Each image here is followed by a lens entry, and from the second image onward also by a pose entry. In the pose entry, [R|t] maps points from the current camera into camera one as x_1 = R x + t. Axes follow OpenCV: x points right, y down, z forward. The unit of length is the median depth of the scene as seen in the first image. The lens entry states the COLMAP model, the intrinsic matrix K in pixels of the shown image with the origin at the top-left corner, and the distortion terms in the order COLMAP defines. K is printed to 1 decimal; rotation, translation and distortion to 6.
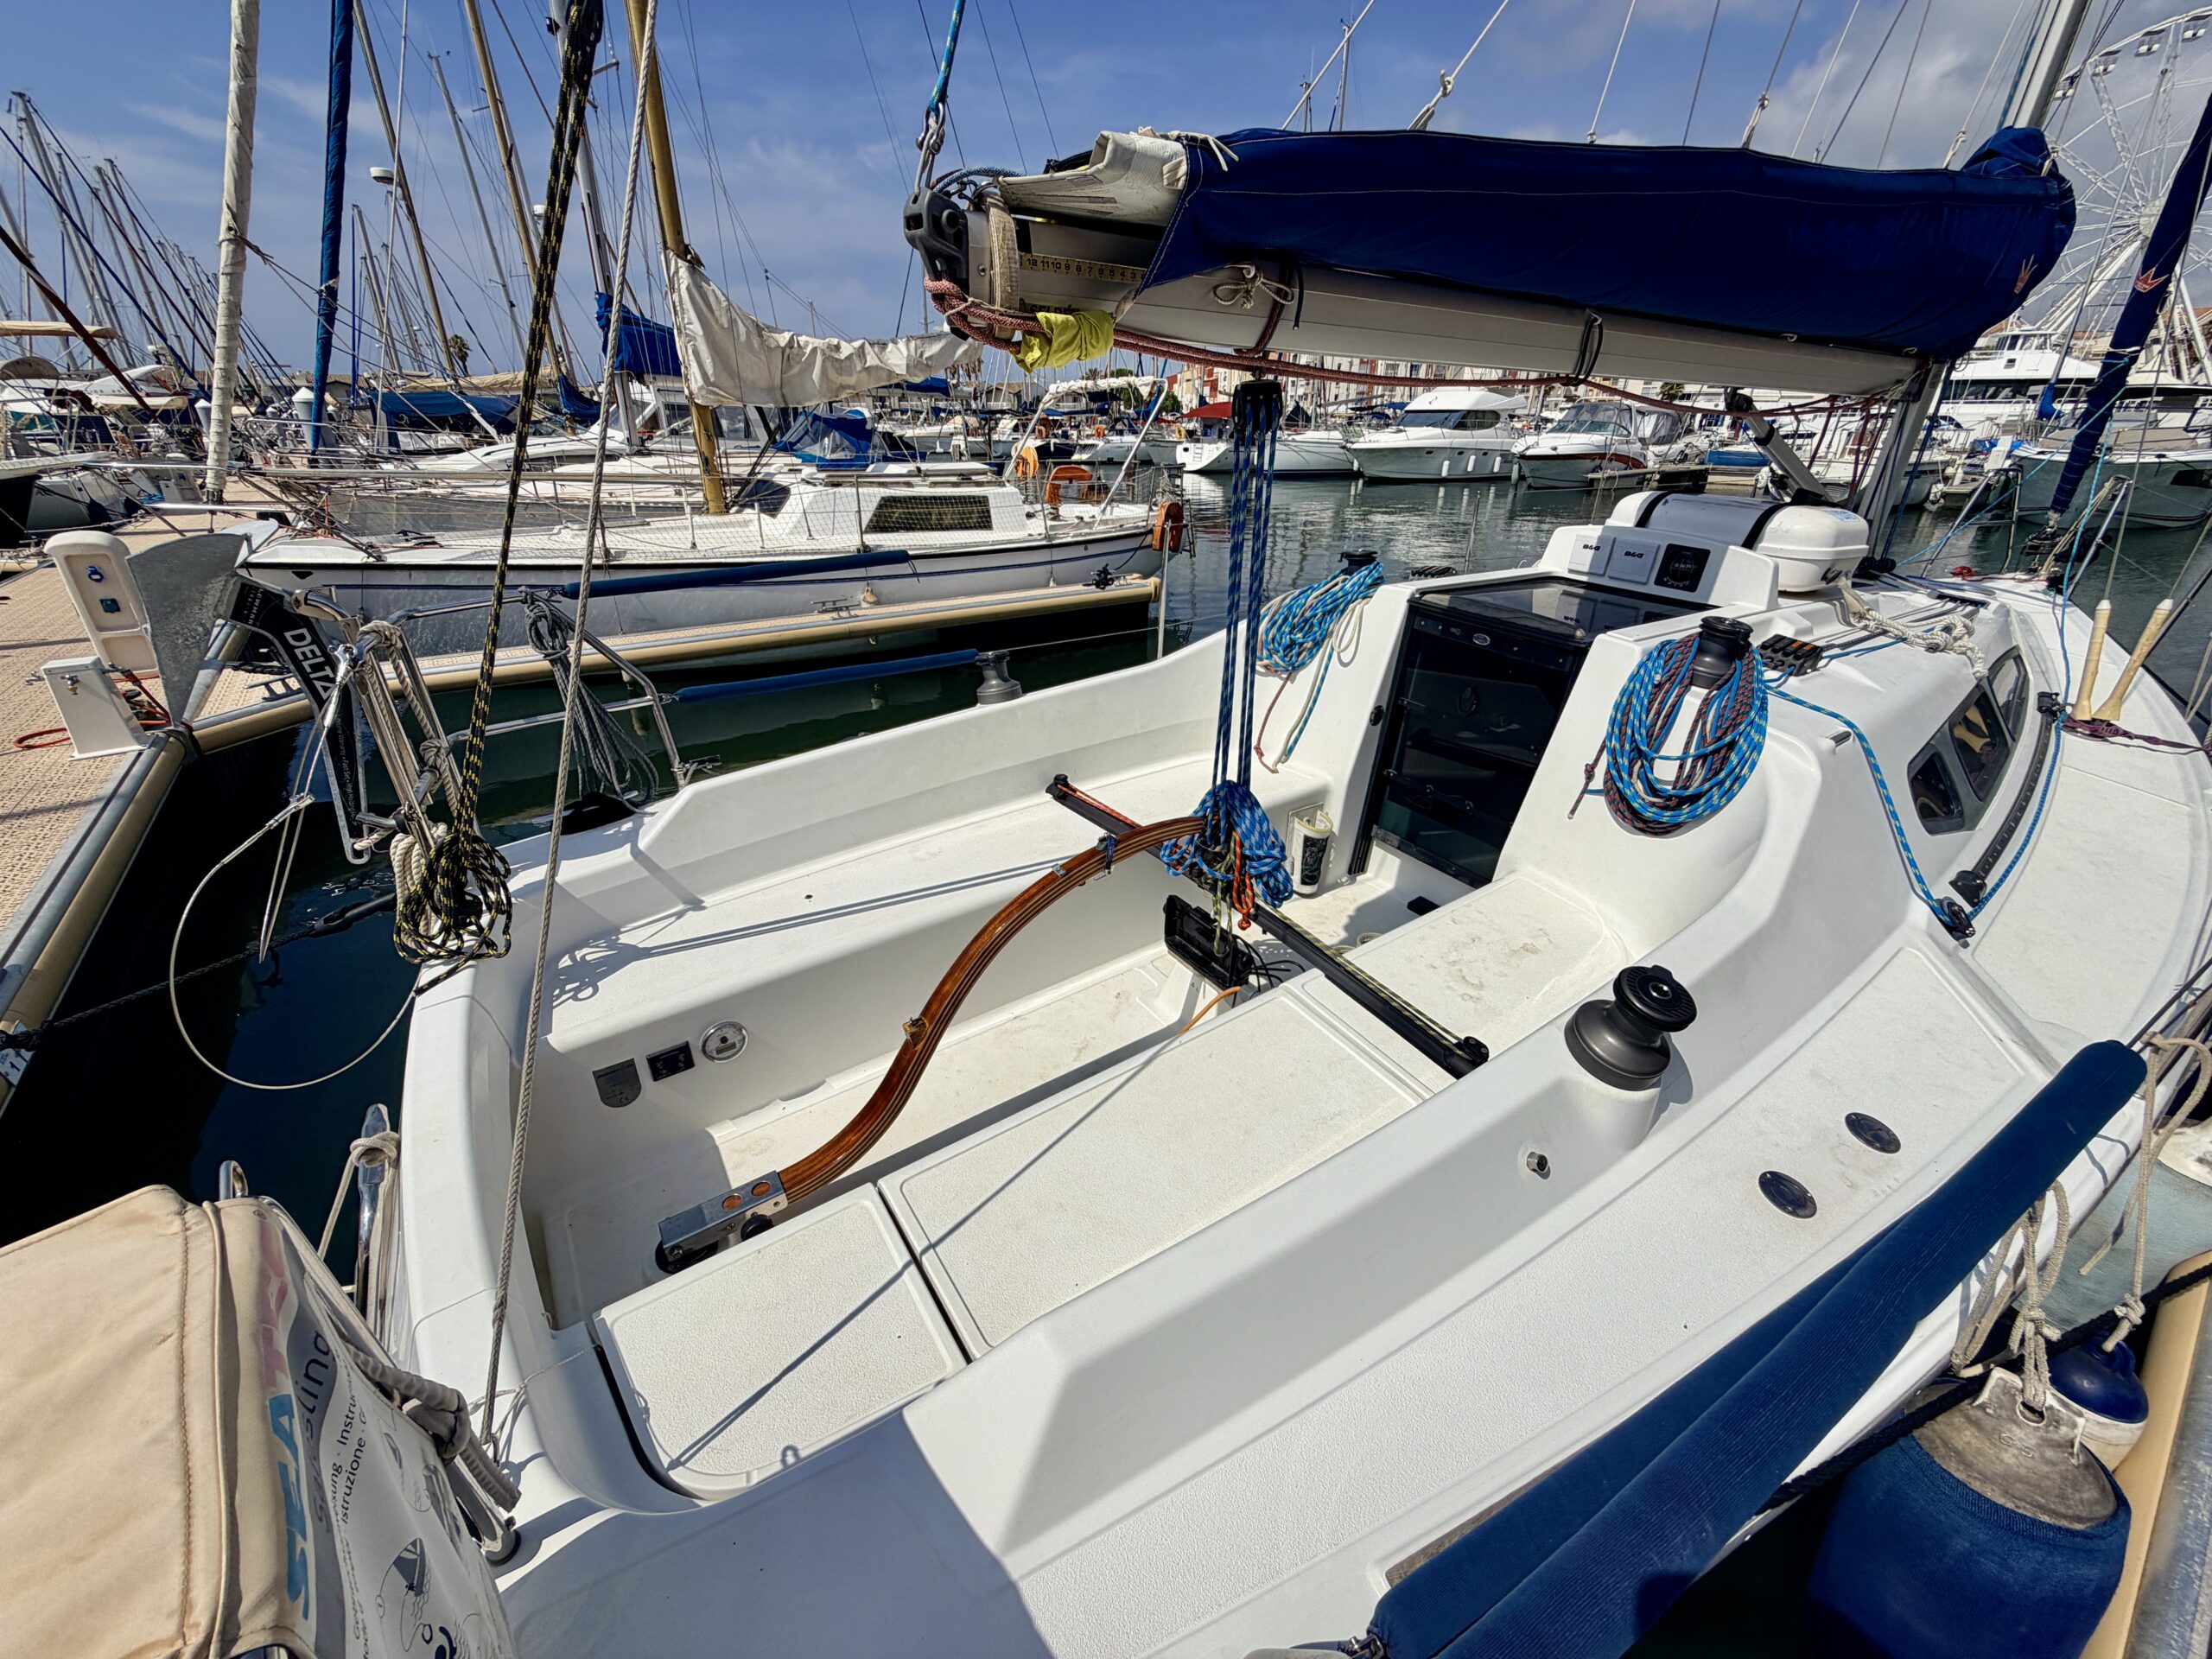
lens RADIAL K [[888.1, 0, 1106.5], [0, 888.1, 822.6], [0, 0, 1]] dist [0.003095, 0.000593]
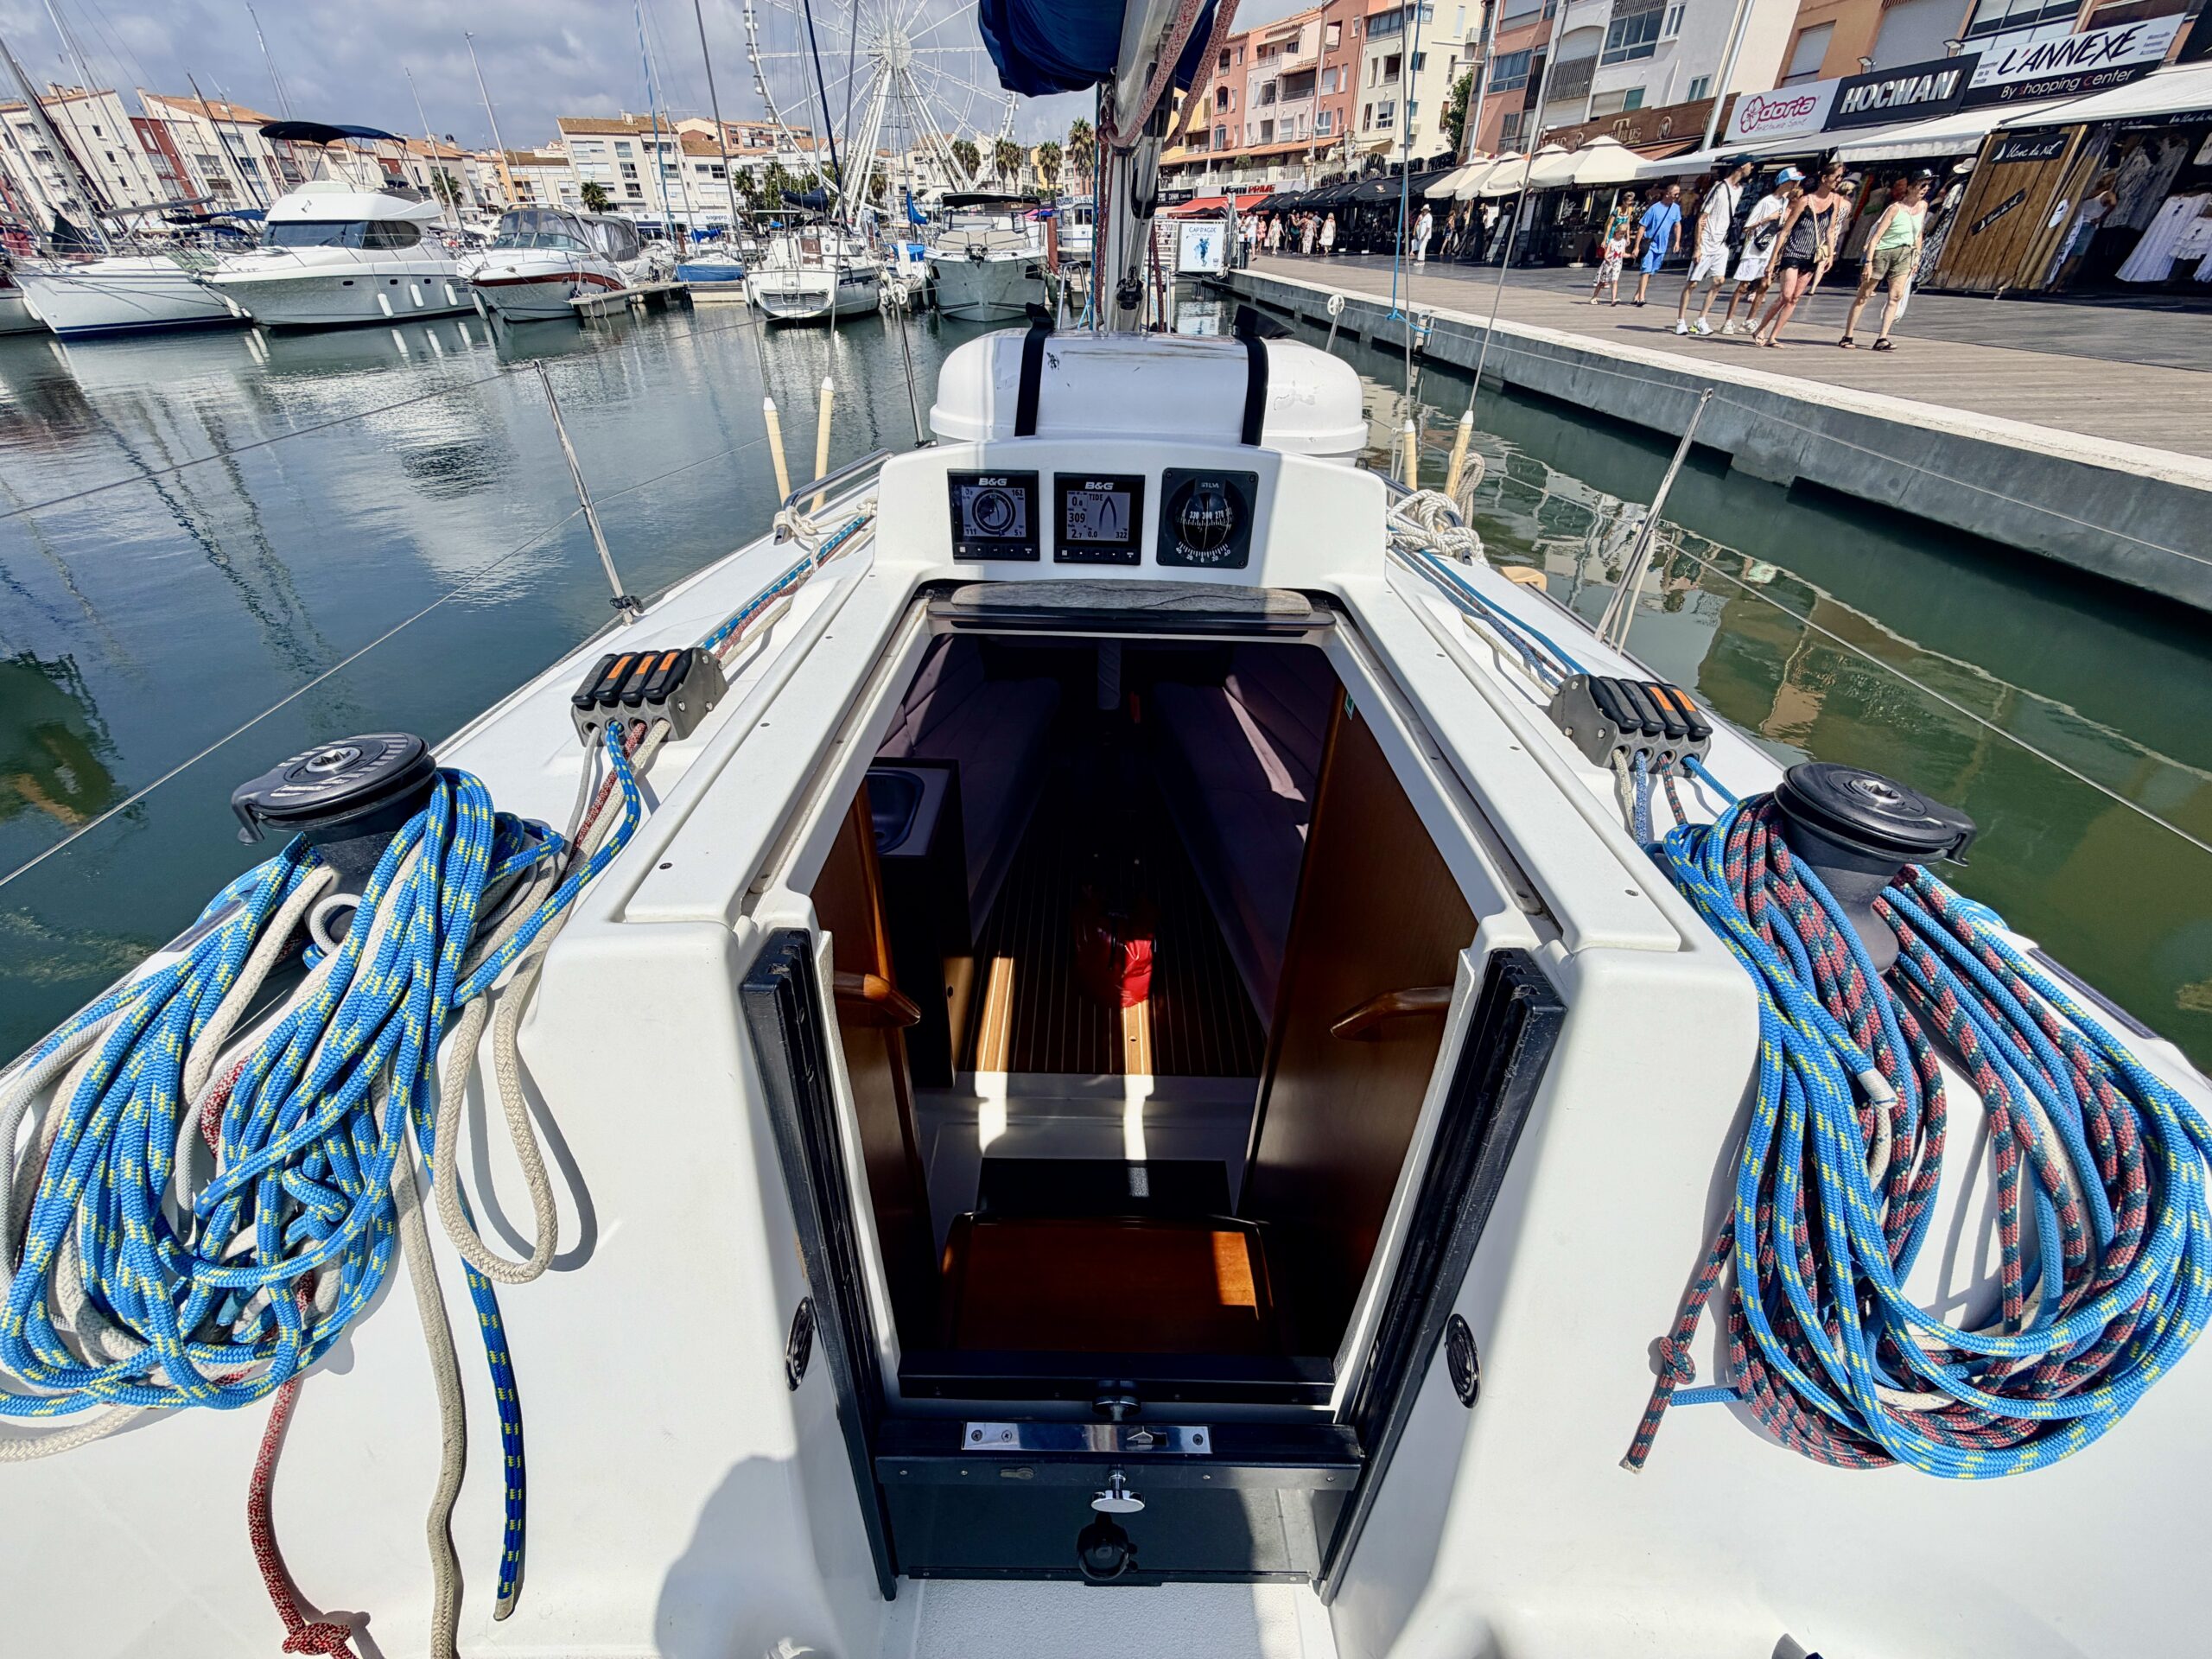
lens RADIAL K [[881.1, 0, 1097.5], [0, 881.1, 821.4], [0, 0, 1]] dist [0.000703, -0.000024]
pose [[0.576183, -0.466827, 0.670885, 0.039638], [0.352608, 0.882495, 0.311240, -0.047818], [-0.737347, 0.057229, 0.673085, 0.116847]]
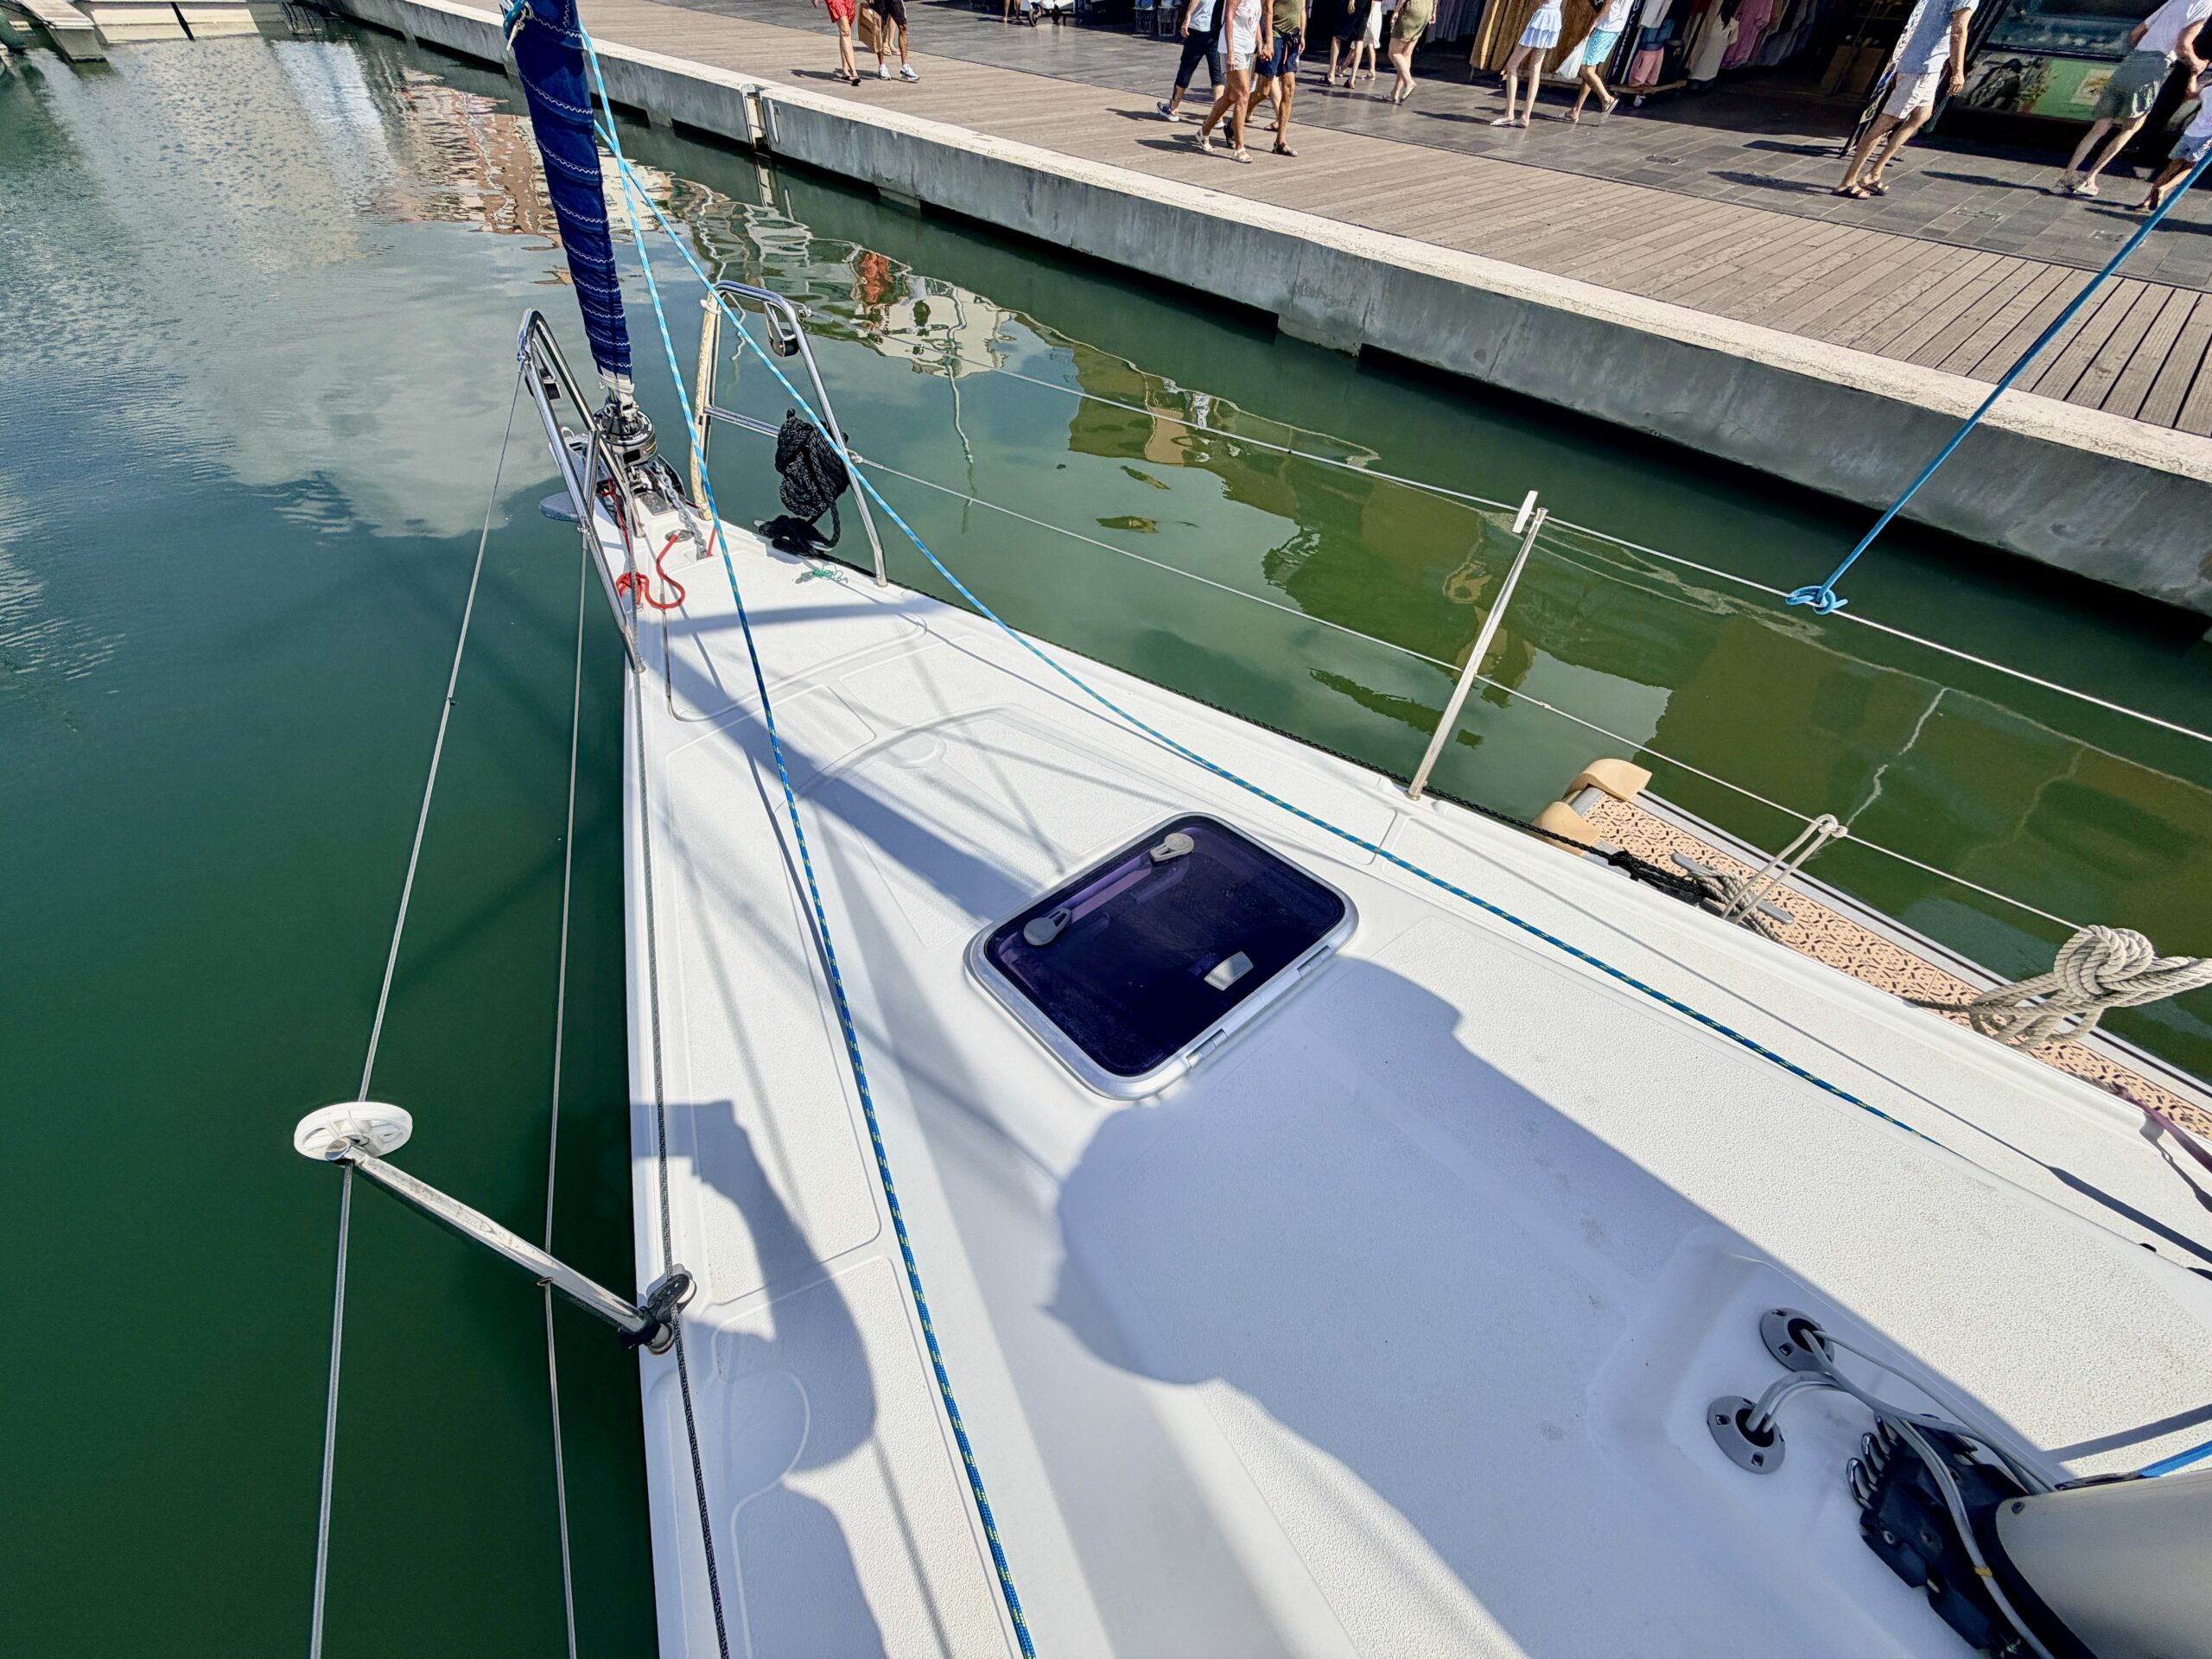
lens RADIAL K [[881.1, 0, 1097.5], [0, 881.1, 821.4], [0, 0, 1]] dist [0.000703, -0.000024]
pose [[-0.109084, -0.693639, 0.712015, 0.171069], [0.334610, 0.648865, 0.683382, -0.110194], [-0.936022, 0.312793, 0.161318, 0.250951]]
